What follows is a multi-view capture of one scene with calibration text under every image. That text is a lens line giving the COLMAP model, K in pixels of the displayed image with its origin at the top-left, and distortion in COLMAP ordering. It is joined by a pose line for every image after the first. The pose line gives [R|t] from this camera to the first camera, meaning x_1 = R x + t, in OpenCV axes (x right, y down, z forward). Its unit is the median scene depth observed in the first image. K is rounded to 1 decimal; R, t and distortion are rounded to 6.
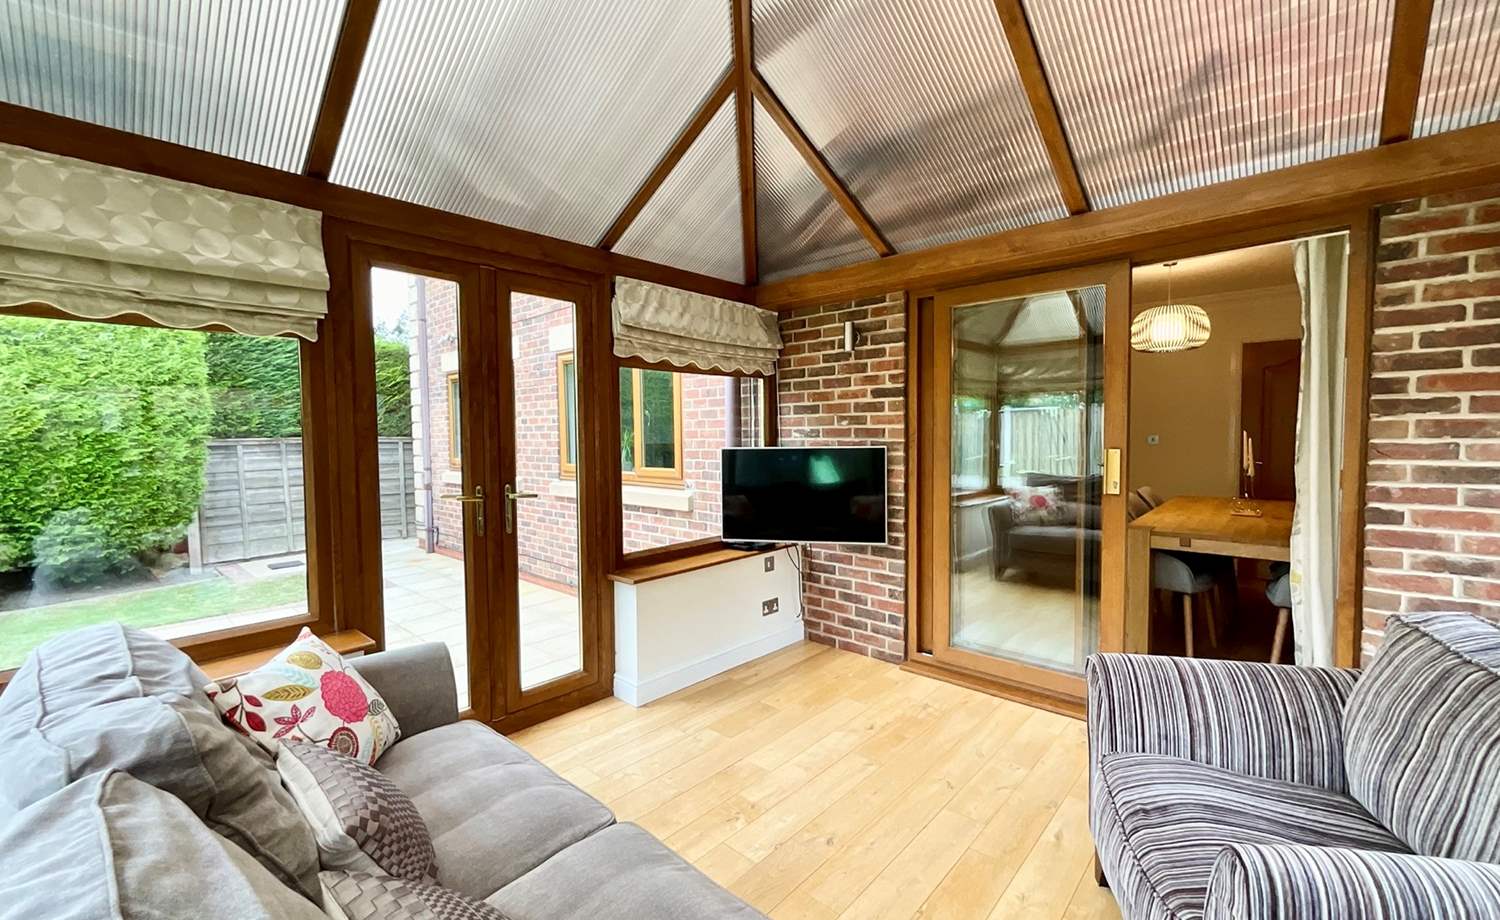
lens RADIAL K [[611.6, 0, 748.8], [0, 611.6, 461.2], [0, 0, 1]] dist [-0.002181, 0.001025]
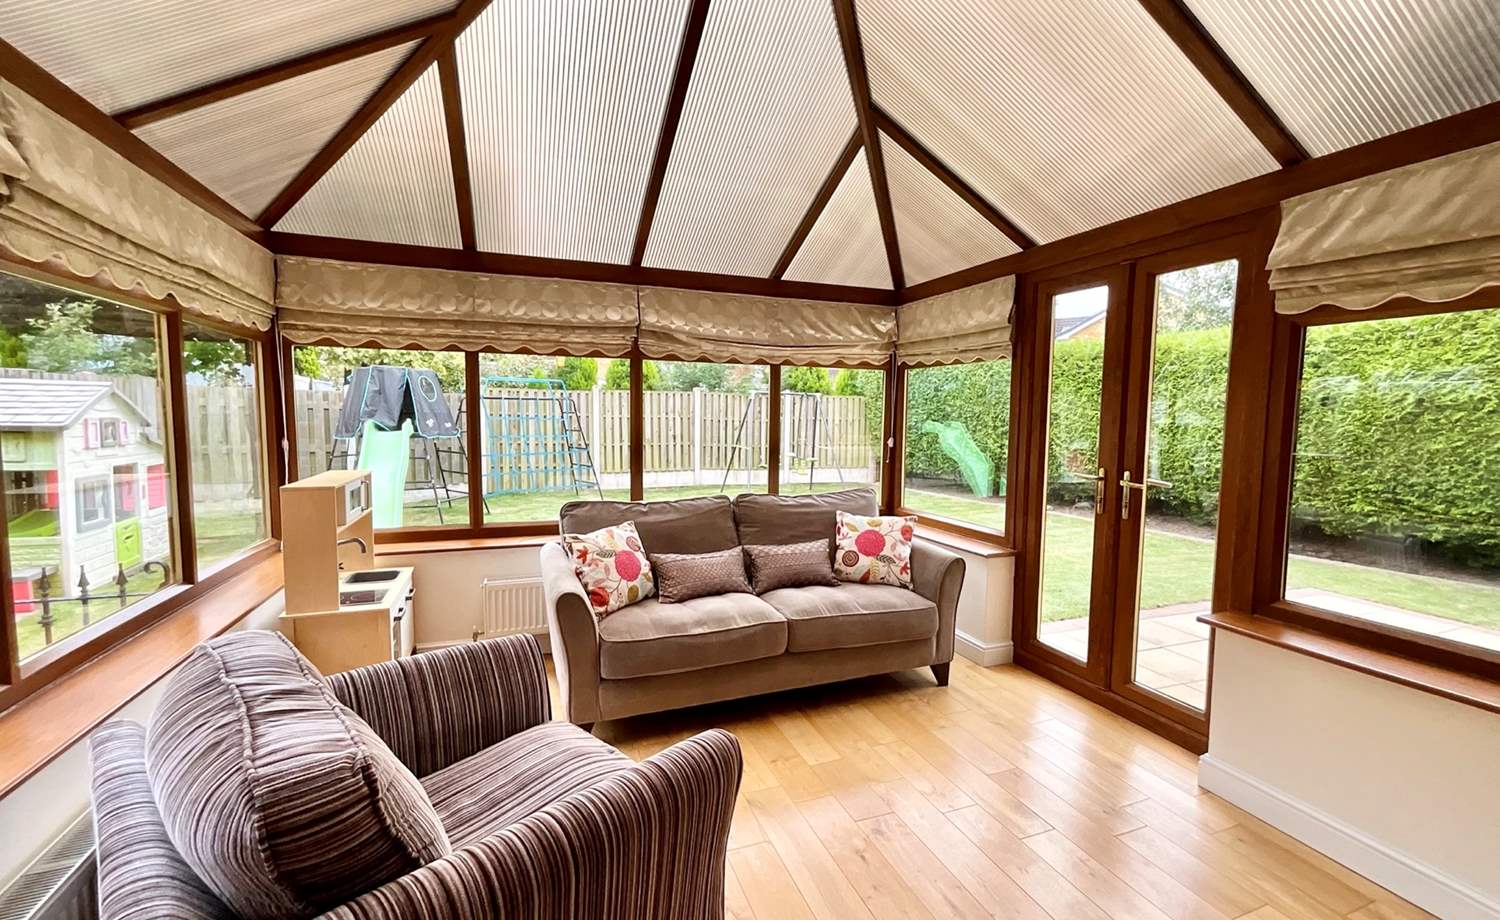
lens RADIAL K [[611.6, 0, 749.2], [0, 611.6, 465.9], [0, 0, 1]] dist [-0.002181, 0.001025]
pose [[-0.446084, 0.082833, -0.891150, 0.365828], [-0.049504, 0.991900, 0.116979, -0.026987], [0.893621, 0.096298, -0.438370, 0.408334]]
